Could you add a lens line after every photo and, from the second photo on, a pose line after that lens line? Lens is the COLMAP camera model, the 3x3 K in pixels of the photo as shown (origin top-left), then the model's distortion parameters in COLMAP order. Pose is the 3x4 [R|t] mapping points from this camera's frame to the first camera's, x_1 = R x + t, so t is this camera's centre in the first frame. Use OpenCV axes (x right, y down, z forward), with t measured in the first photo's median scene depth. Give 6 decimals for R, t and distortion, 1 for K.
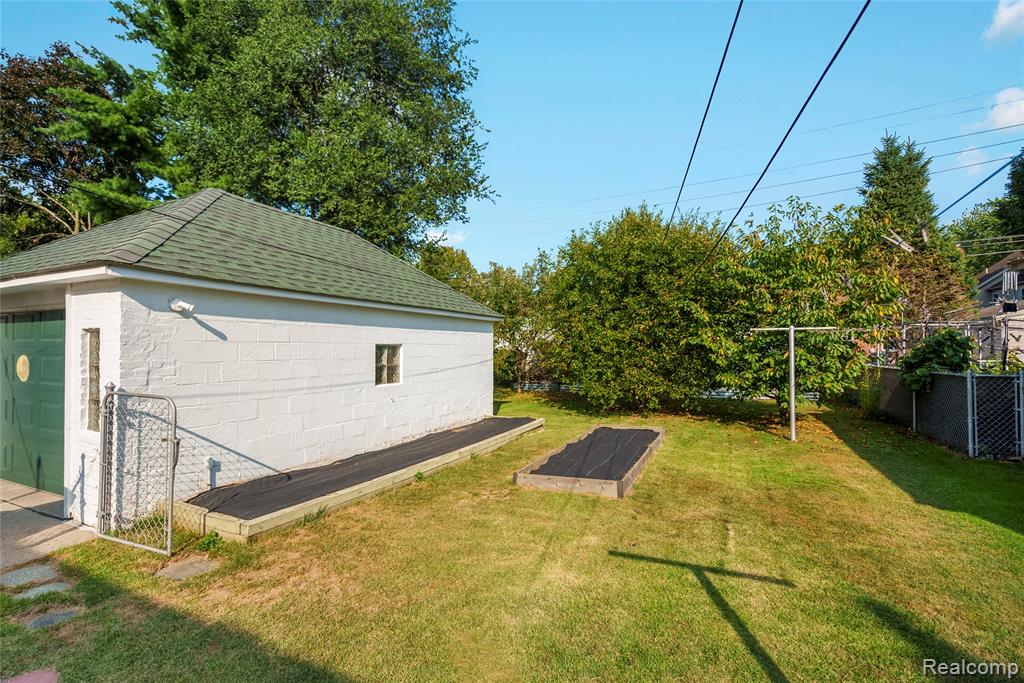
lens RADIAL K [[460.3, 0, 510.8], [0, 460.3, 343.8], [0, 0, 1]] dist [-0.005619, 0.003476]
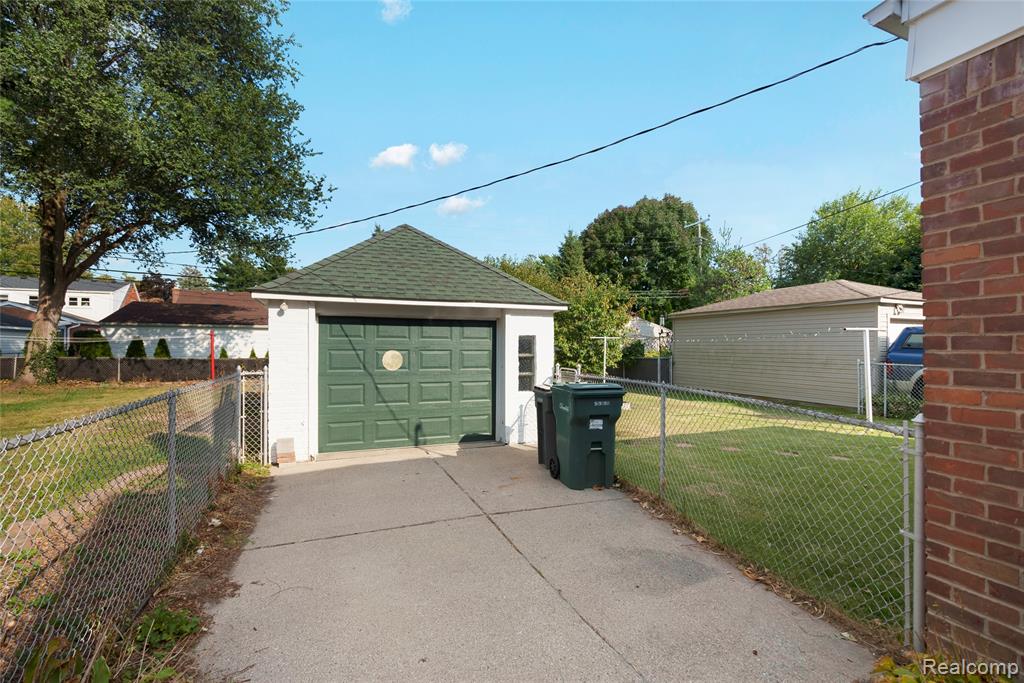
lens RADIAL K [[460.3, 0, 510.8], [0, 460.3, 343.8], [0, 0, 1]] dist [-0.005619, 0.003476]
pose [[0.678598, 0.008115, 0.734465, -1.818682], [-0.011943, 0.999929, -0.000014, 0.001330], [-0.734413, -0.008762, 0.678647, -0.160844]]
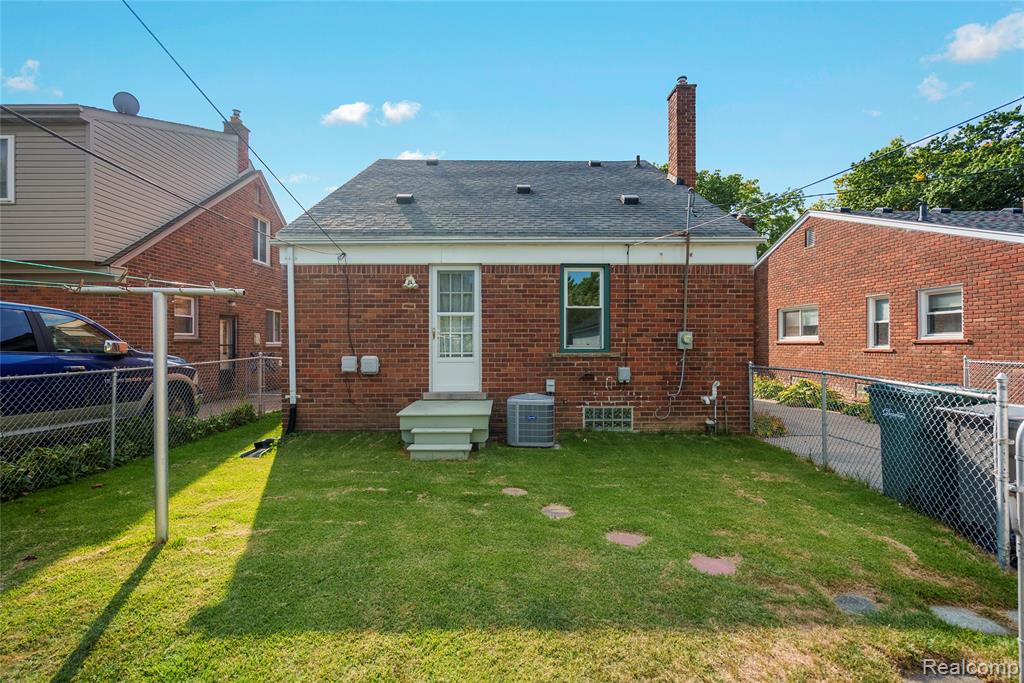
lens RADIAL K [[460.3, 0, 510.8], [0, 460.3, 343.8], [0, 0, 1]] dist [-0.005619, 0.003476]
pose [[-0.902824, 0.001454, -0.430008, 0.061361], [0.007265, 0.999903, -0.011873, 0.021137], [0.429949, -0.013843, -0.902747, 0.832208]]
